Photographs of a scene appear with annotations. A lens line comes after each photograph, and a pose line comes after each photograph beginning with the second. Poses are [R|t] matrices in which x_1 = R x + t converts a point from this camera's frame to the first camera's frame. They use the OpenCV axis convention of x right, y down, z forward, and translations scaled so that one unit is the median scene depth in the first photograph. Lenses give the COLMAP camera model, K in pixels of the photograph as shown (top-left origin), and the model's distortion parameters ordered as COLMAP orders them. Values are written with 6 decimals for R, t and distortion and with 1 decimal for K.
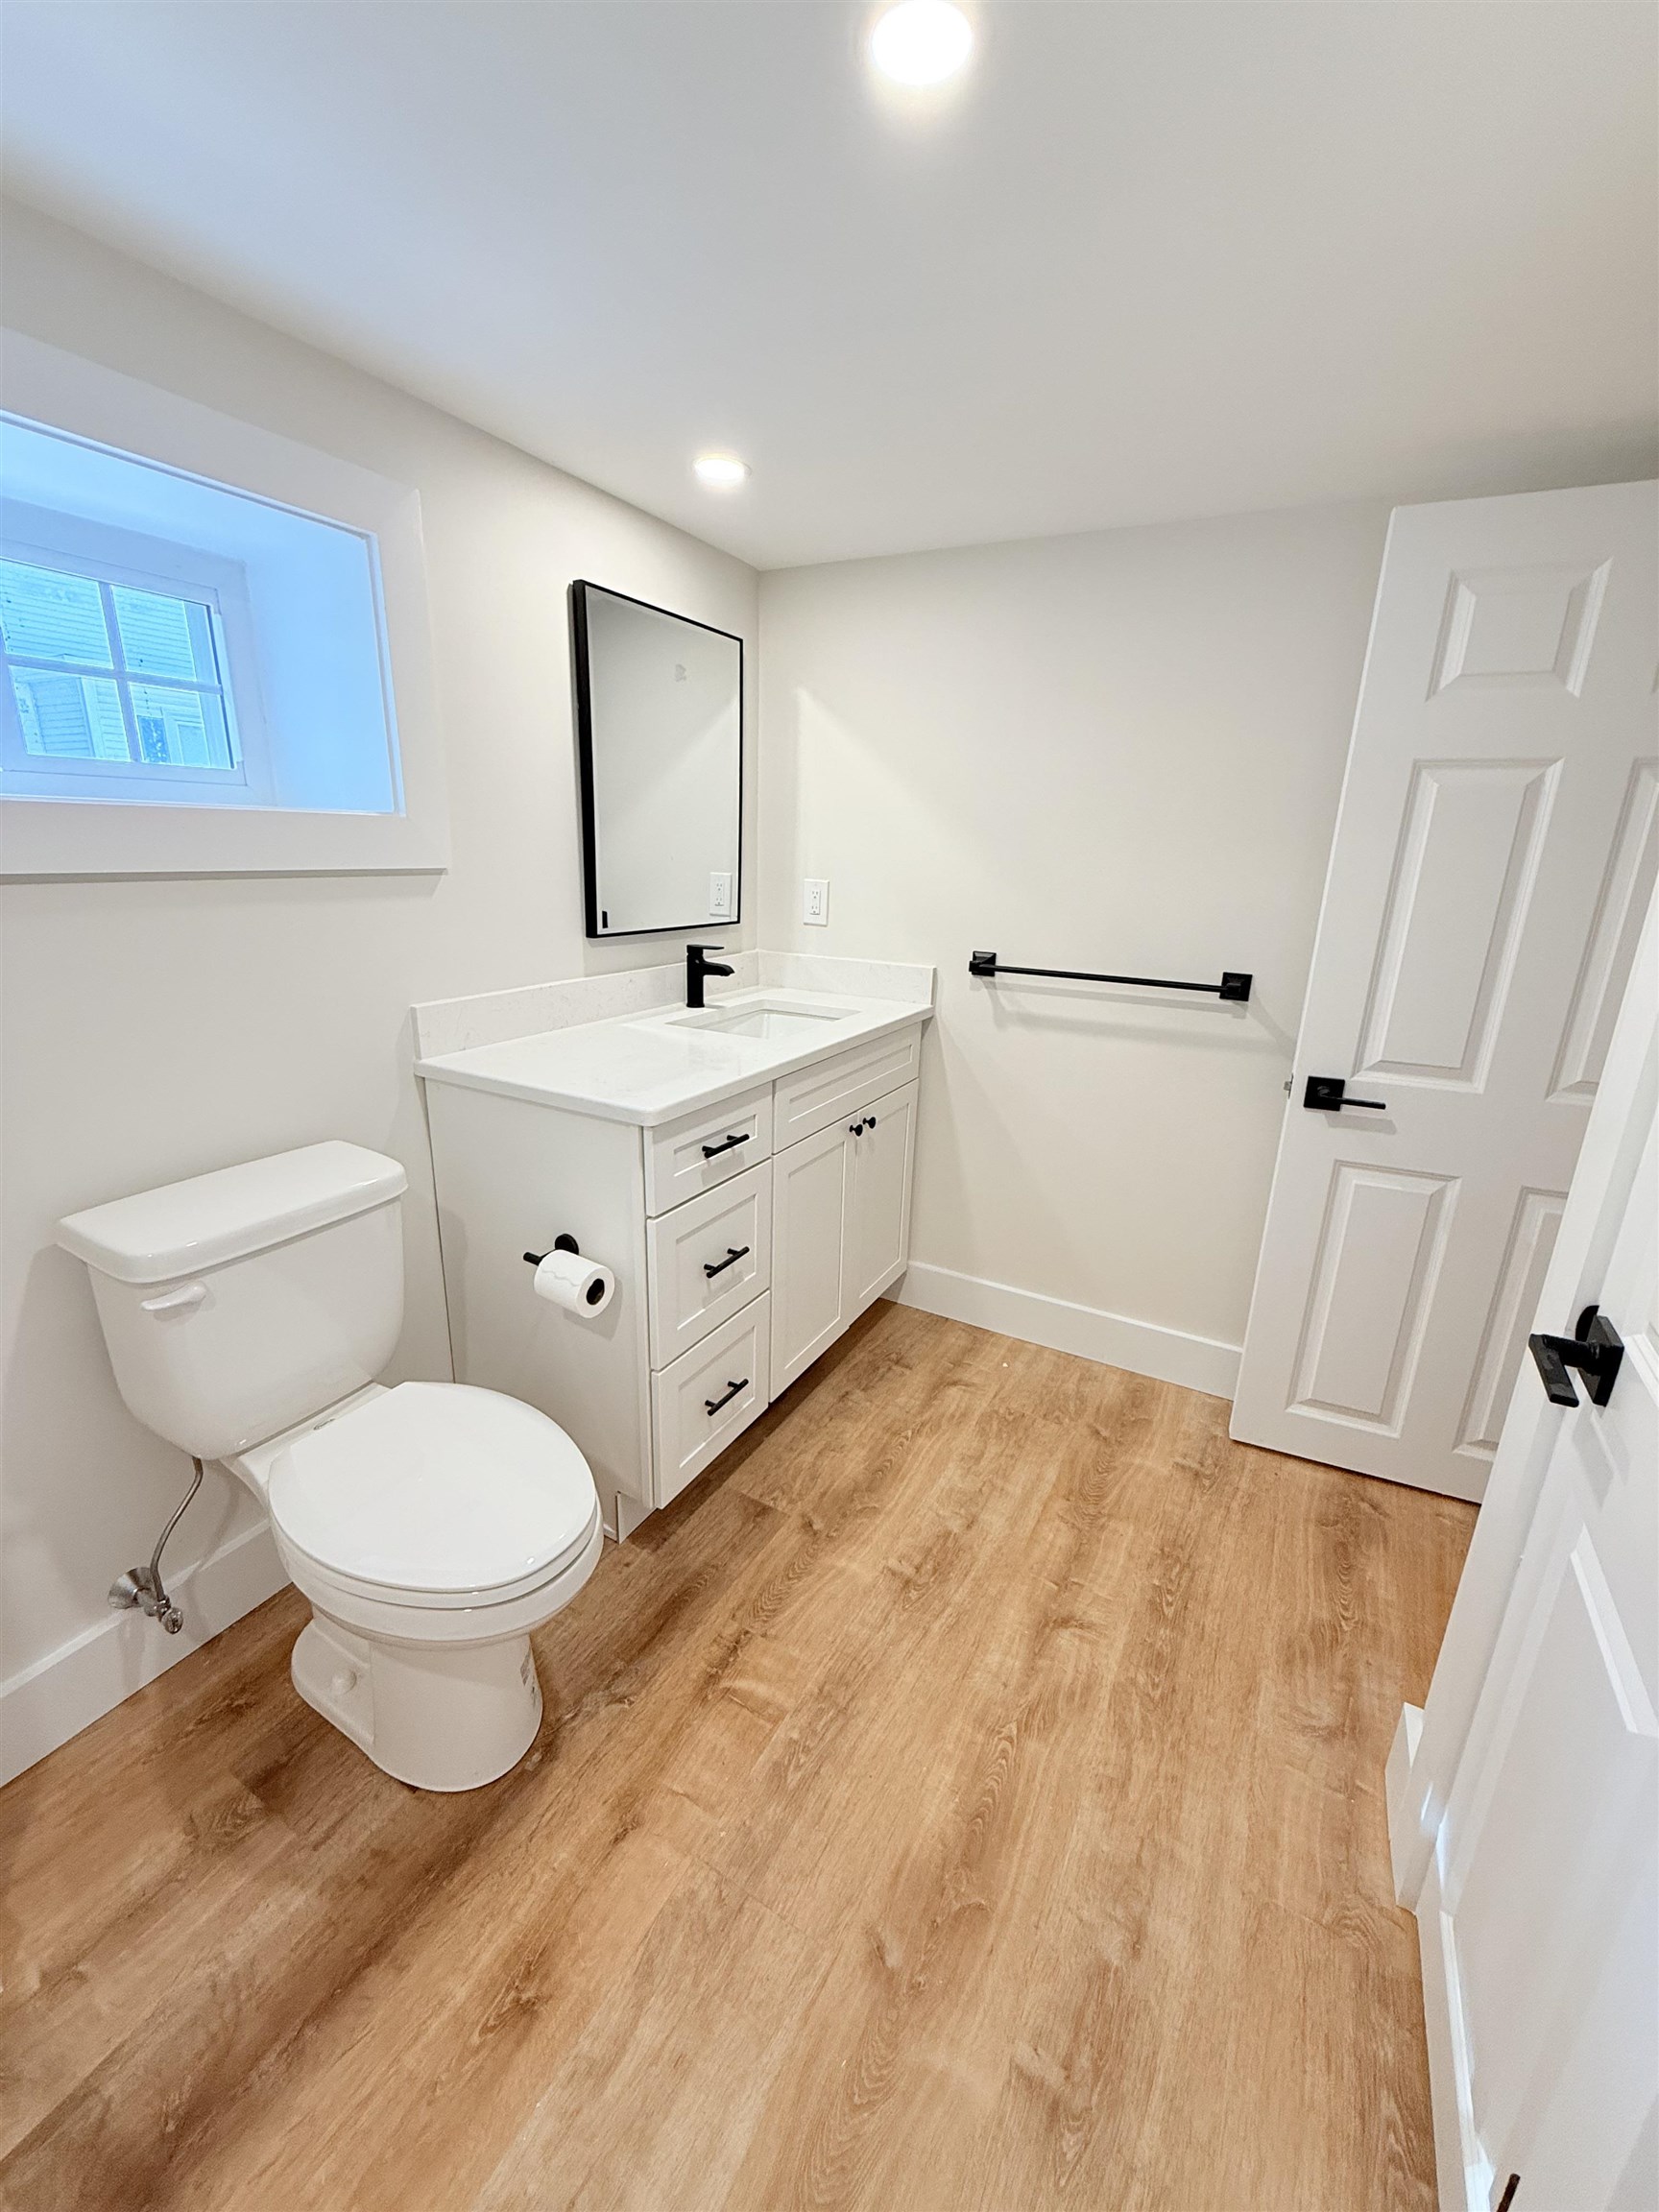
lens RADIAL K [[880.0, 0, 825.7], [0, 880.0, 1109.4], [0, 0, 1]] dist [0.000365, 0.000471]
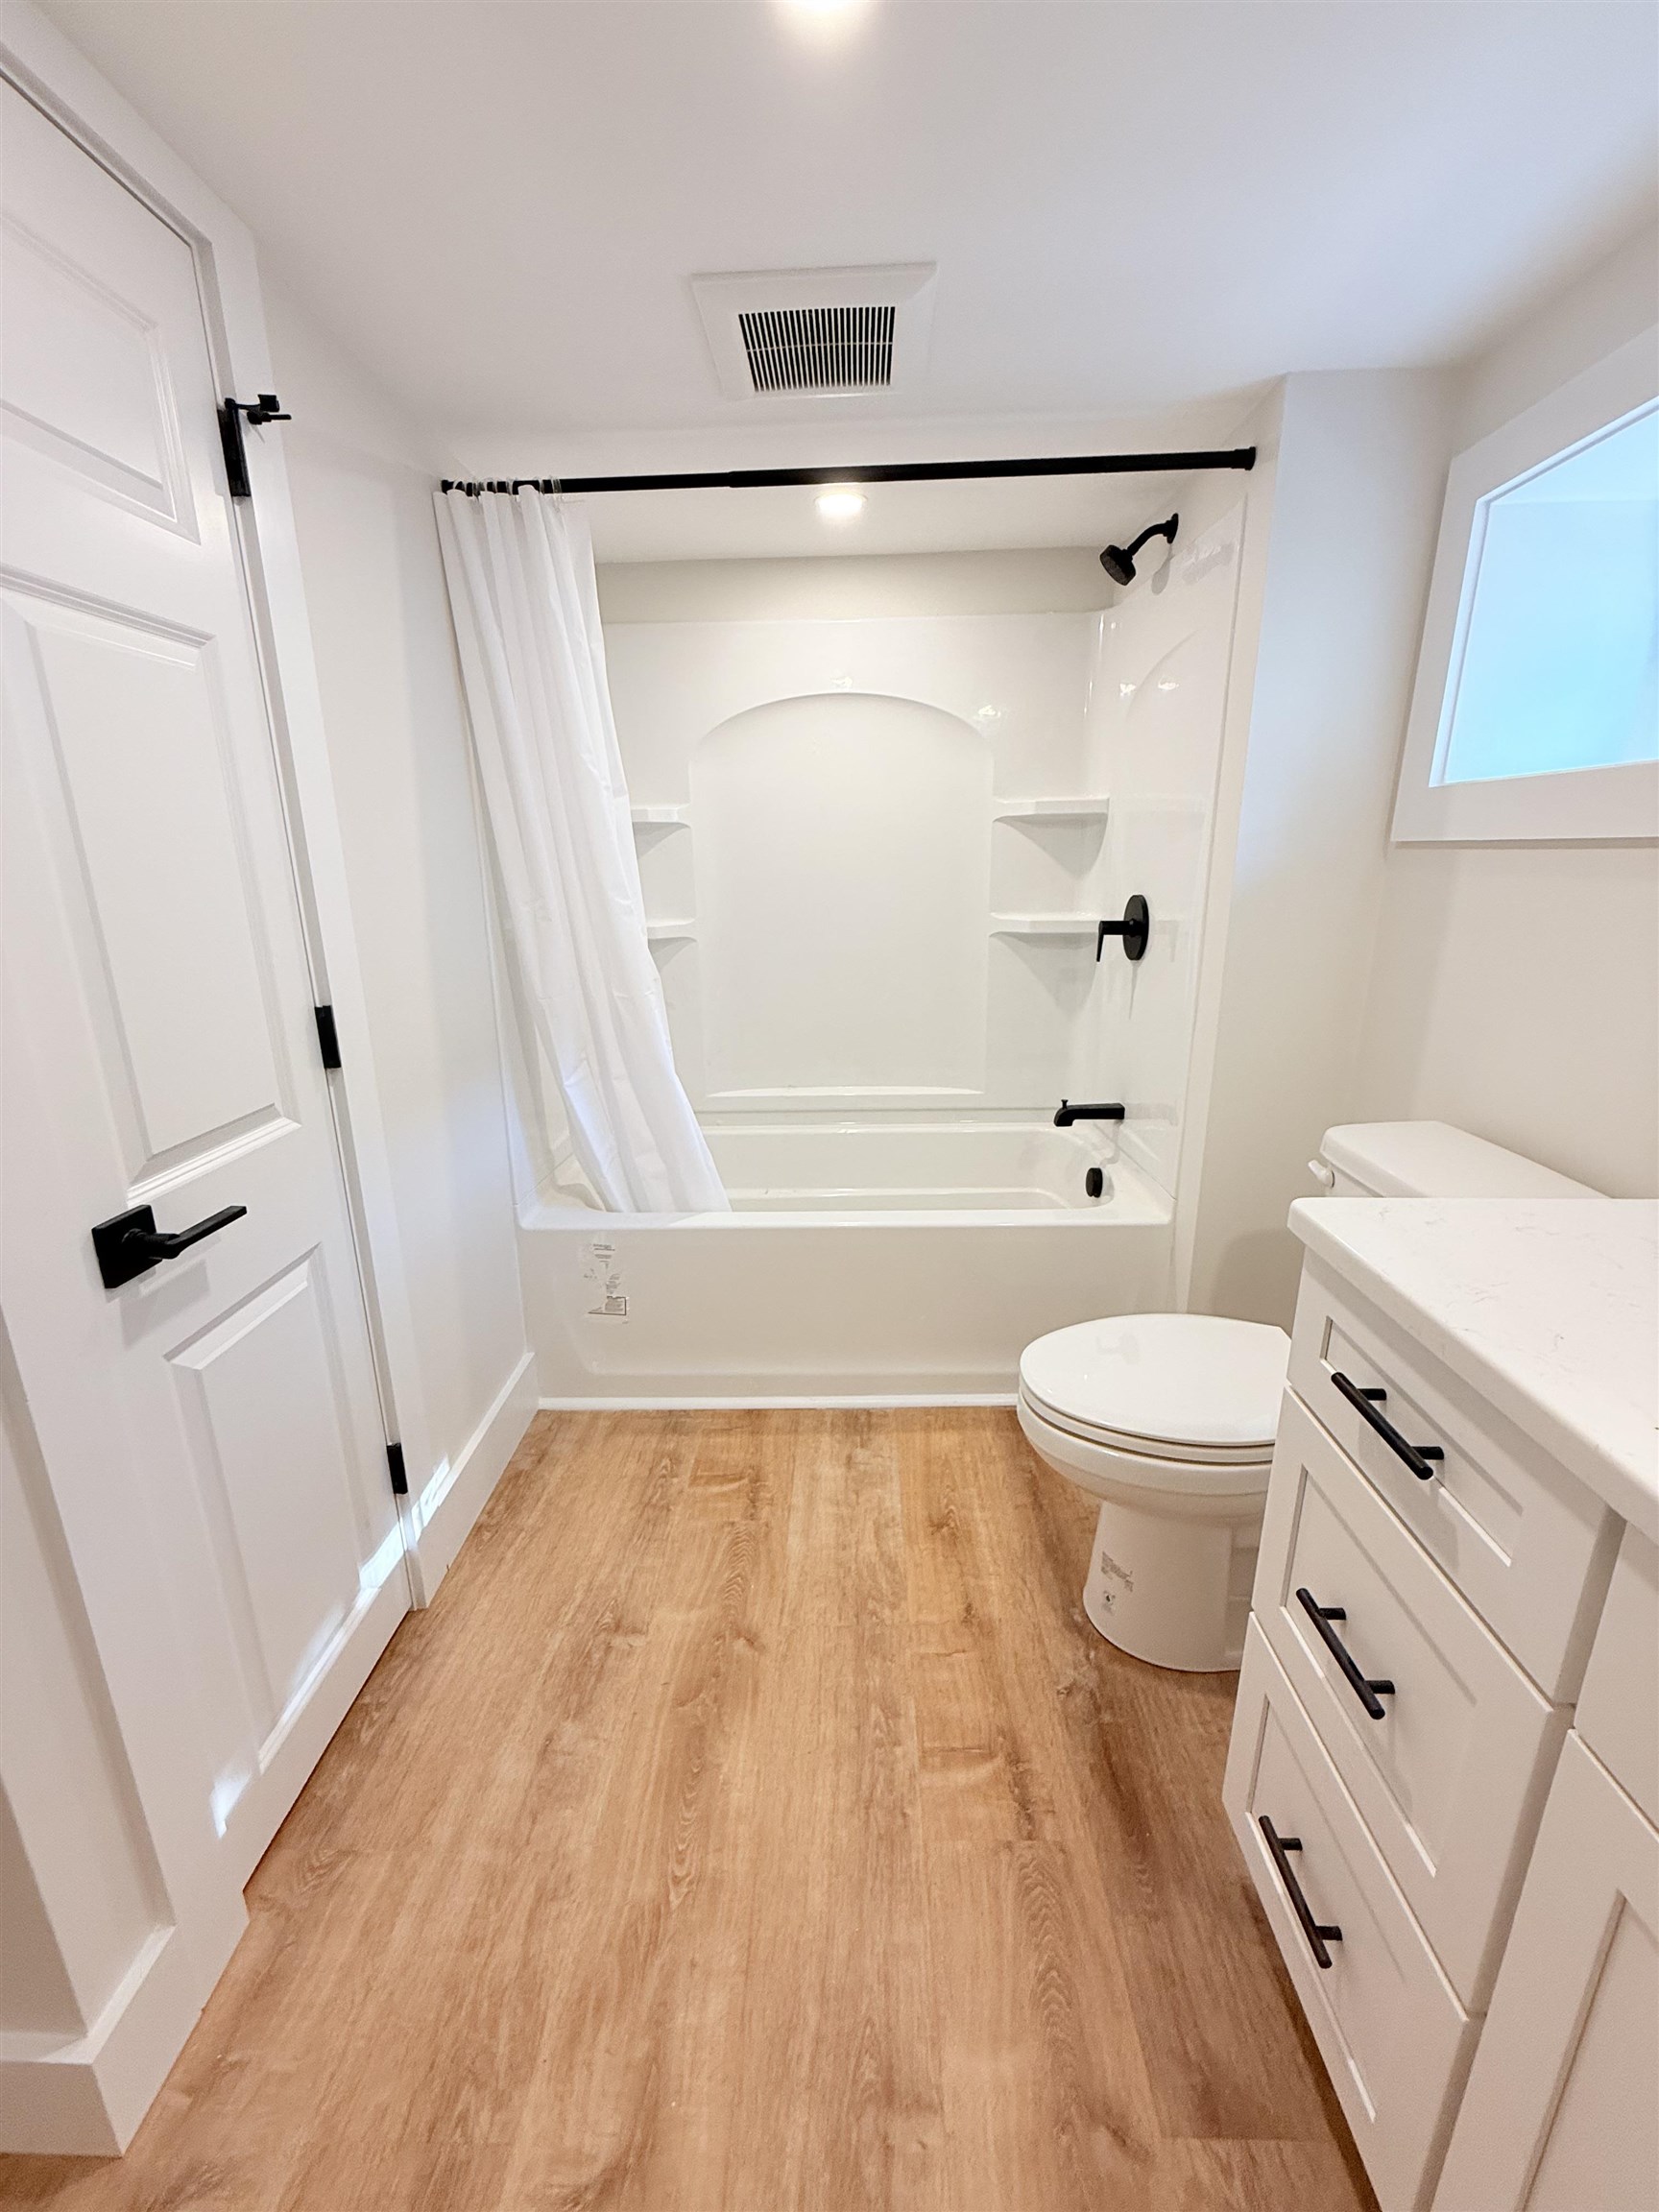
lens RADIAL K [[880.0, 0, 830.1], [0, 880.0, 1097.9], [0, 0, 1]] dist [0.000365, 0.000471]
pose [[-0.883992, 0.104571, -0.455656, 0.367928], [-0.153431, 0.855782, 0.494060, -0.318701], [0.441607, 0.506657, -0.740460, 1.261563]]
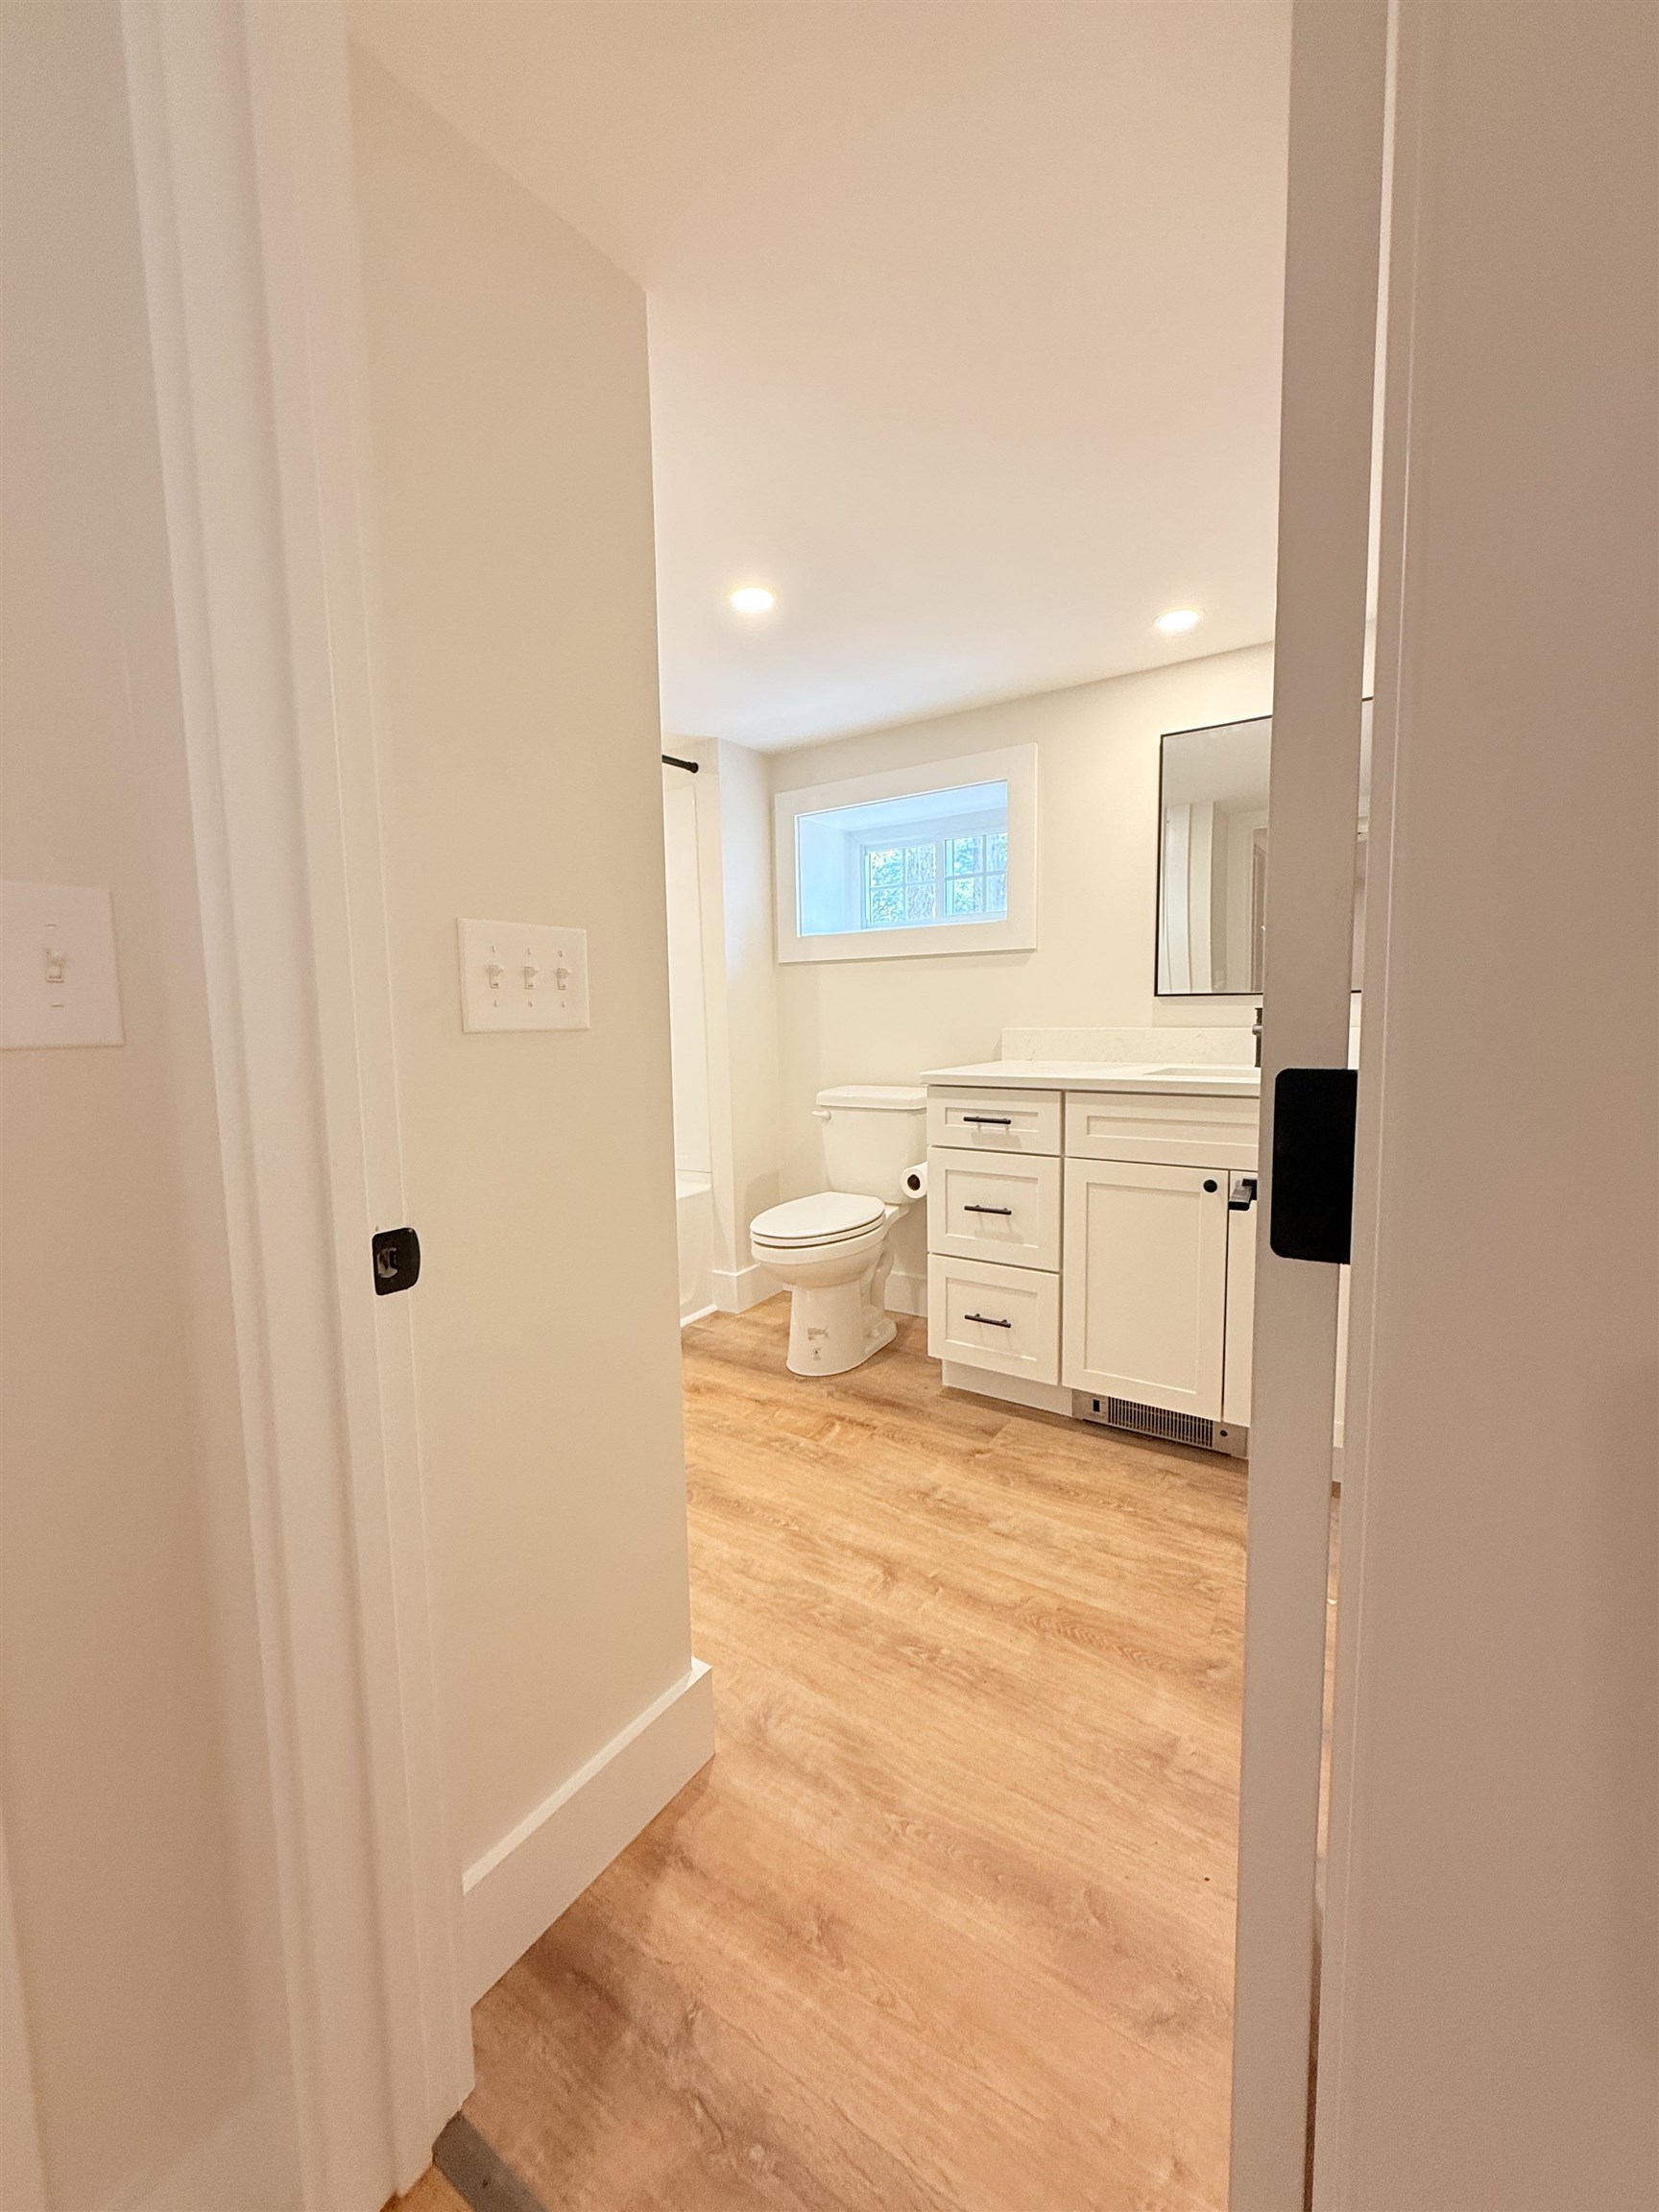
lens RADIAL K [[880.0, 0, 830.4], [0, 880.0, 1090.7], [0, 0, 1]] dist [0.000365, 0.000471]
pose [[-0.081401, 0.062540, -0.994717, 1.470661], [-0.279608, 0.956518, 0.083020, -0.056651], [0.956657, 0.284889, -0.060374, 0.928952]]
